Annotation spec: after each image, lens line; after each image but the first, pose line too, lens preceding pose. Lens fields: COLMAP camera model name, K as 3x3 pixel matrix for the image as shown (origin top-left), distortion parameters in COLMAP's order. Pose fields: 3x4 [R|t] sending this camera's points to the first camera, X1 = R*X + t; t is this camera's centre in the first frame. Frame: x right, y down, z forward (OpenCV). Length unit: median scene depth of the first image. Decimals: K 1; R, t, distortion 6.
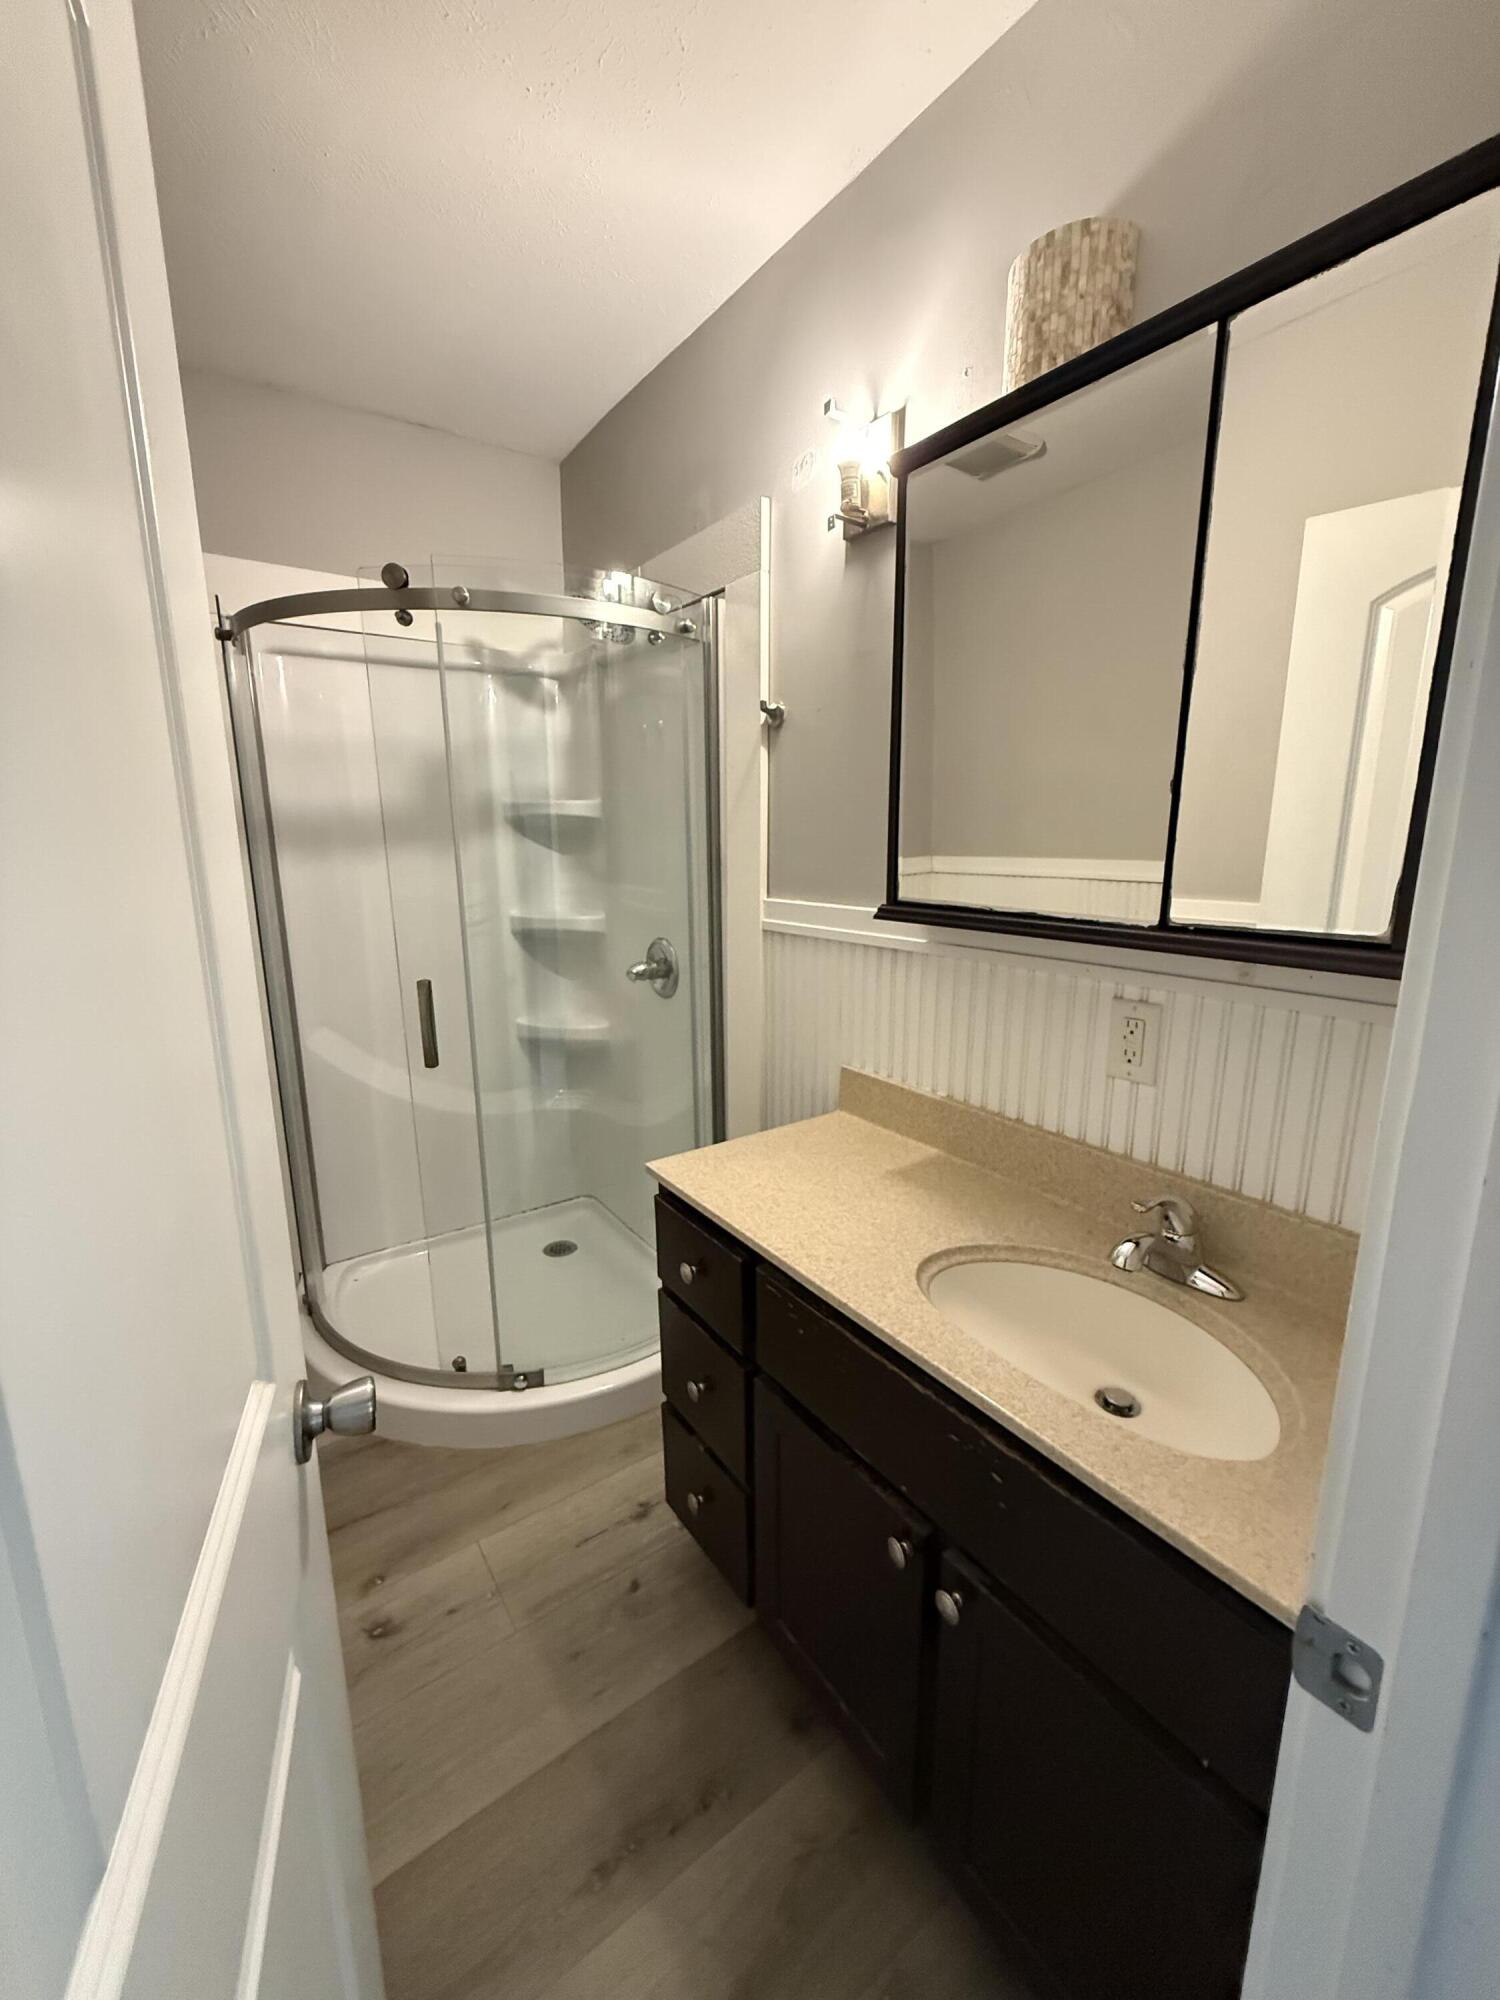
lens RADIAL K [[798.8, 0, 750.7], [0, 798.8, 996.0], [0, 0, 1]] dist [0.001548, 0.000441]
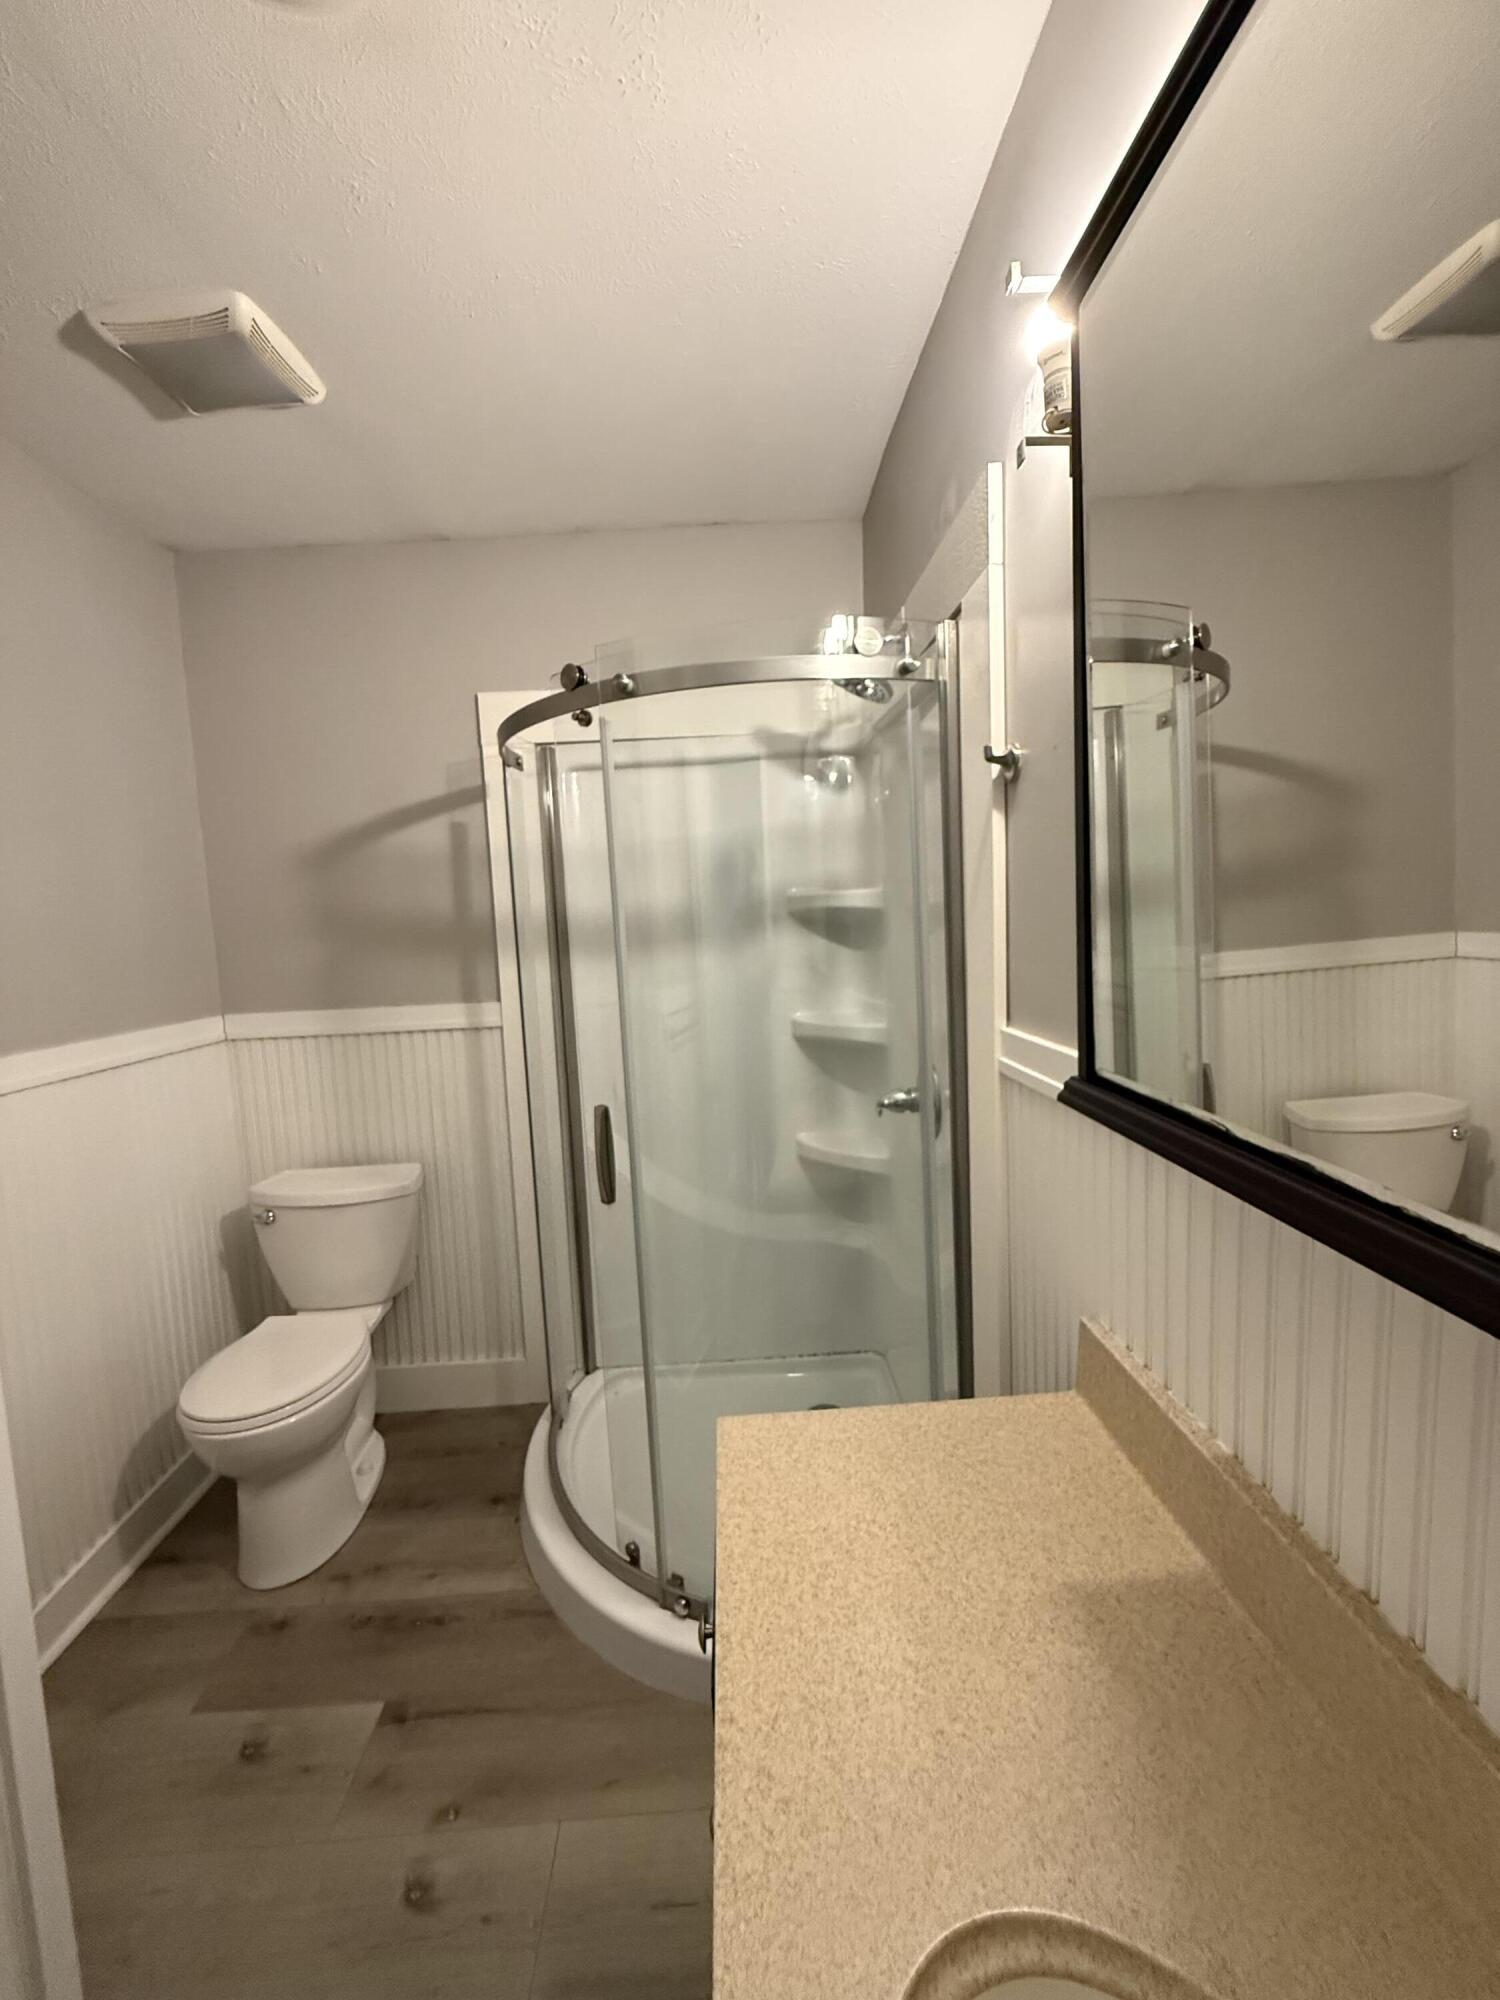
lens RADIAL K [[798.8, 0, 754.5], [0, 798.8, 999.2], [0, 0, 1]] dist [0.001548, 0.000441]
pose [[0.838891, 0.021131, -0.543888, 0.229215], [-0.065532, 0.995899, -0.062384, -0.097930], [0.540339, 0.087975, 0.836836, 0.339962]]
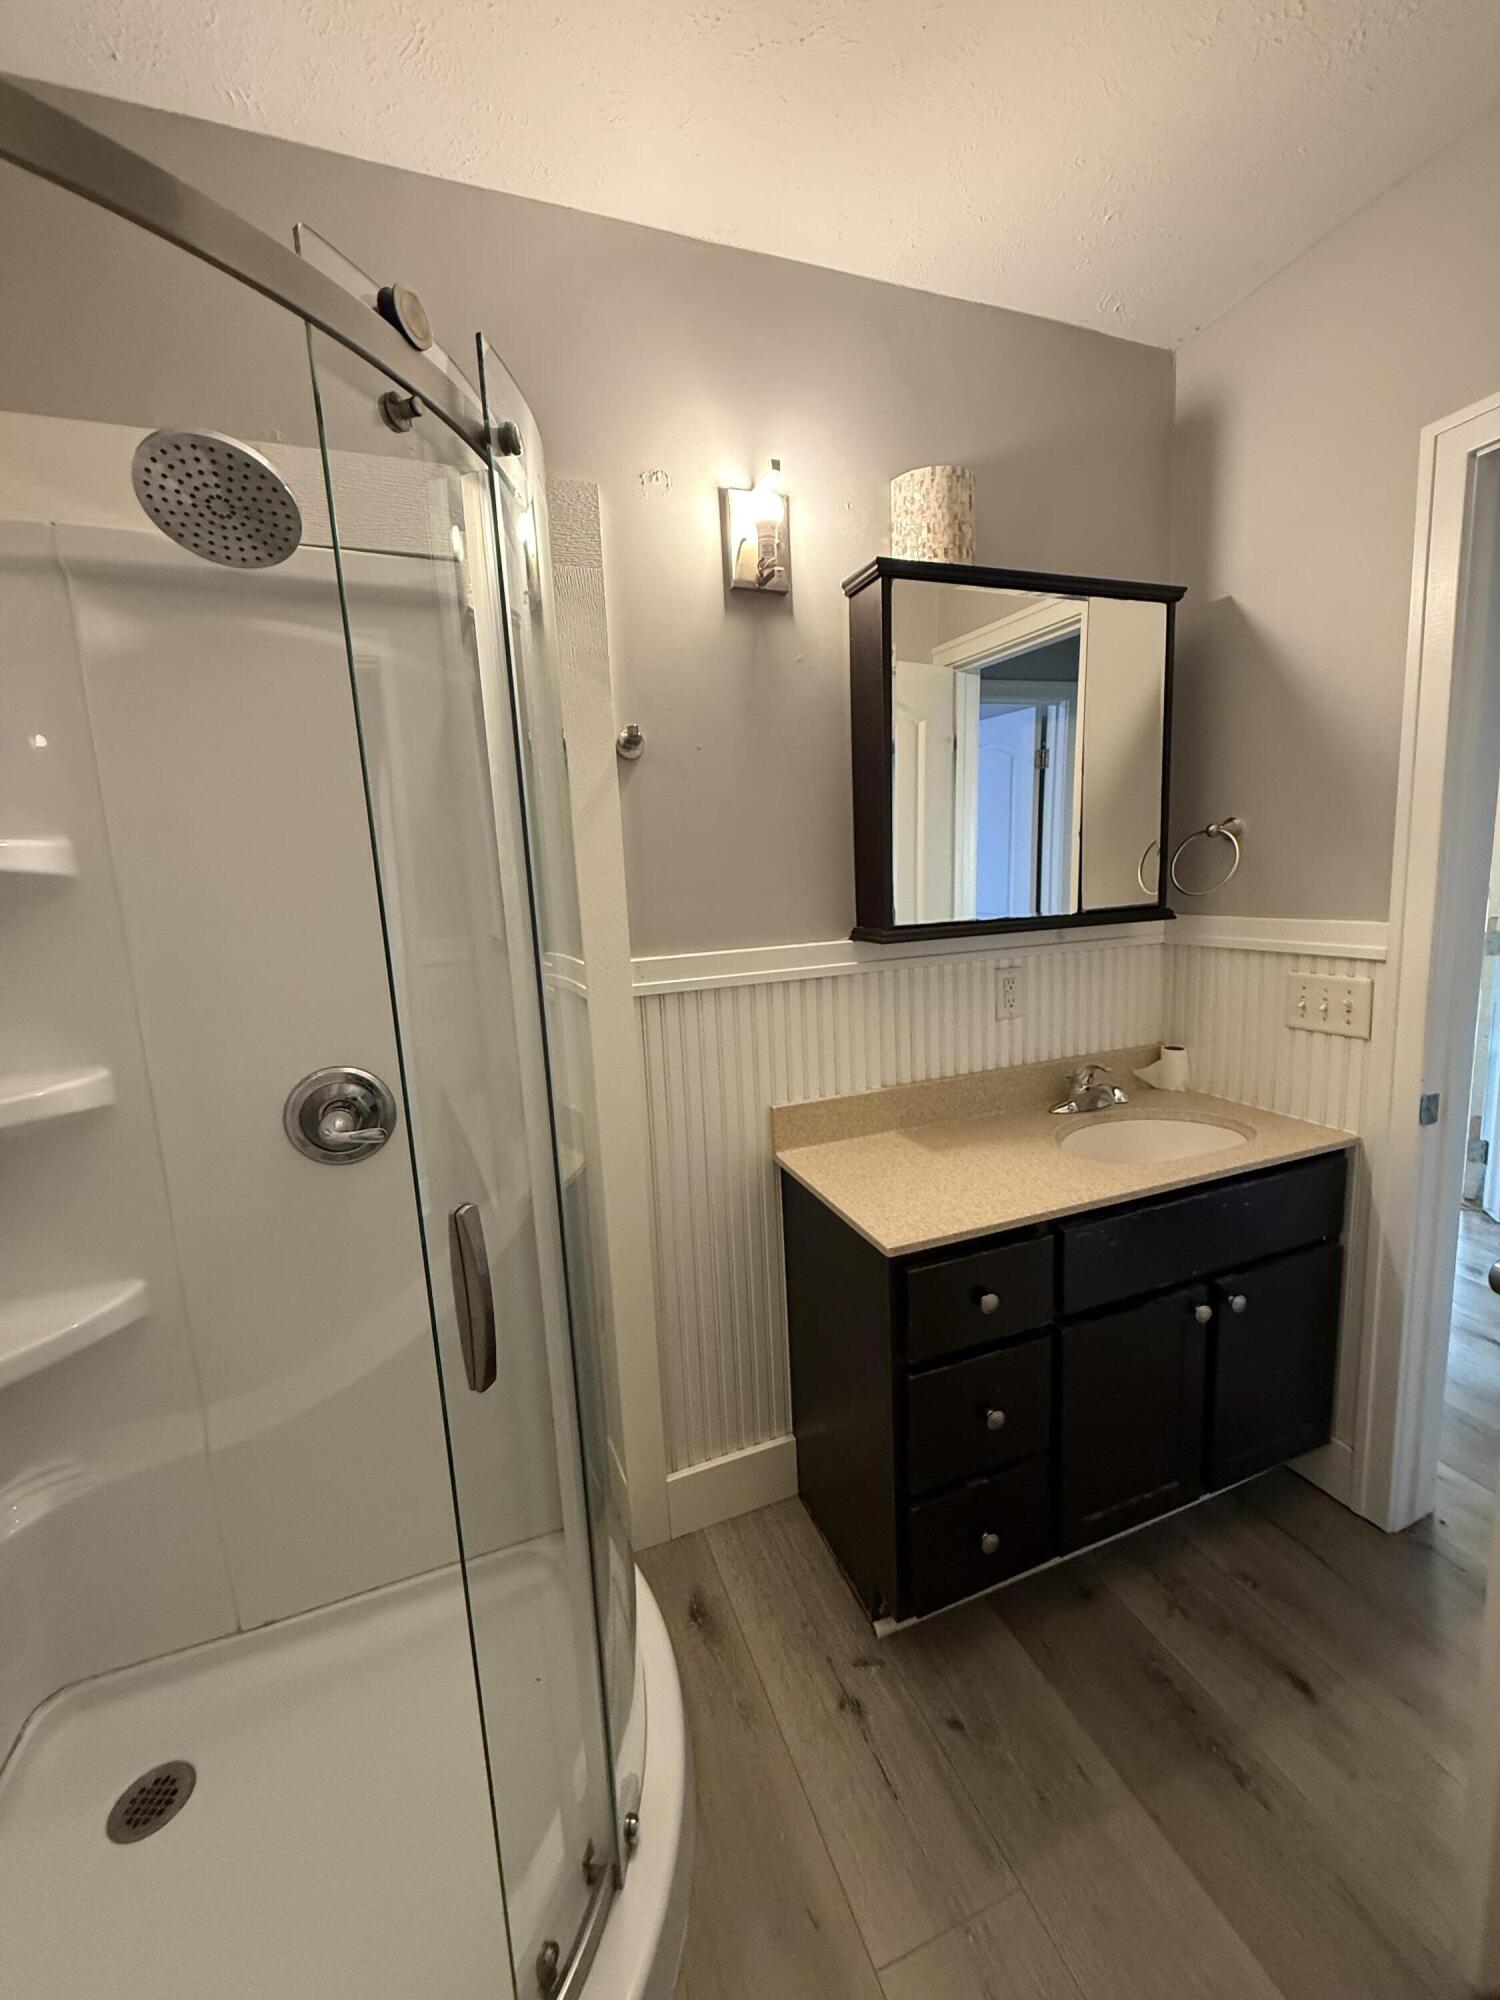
lens RADIAL K [[798.8, 0, 751.3], [0, 798.8, 987.5], [0, 0, 1]] dist [0.001548, 0.000441]
pose [[0.256391, -0.151504, 0.954626, -0.813830], [0.234656, 0.967849, 0.090579, -0.152308], [-0.937657, 0.200785, 0.283699, 0.713095]]
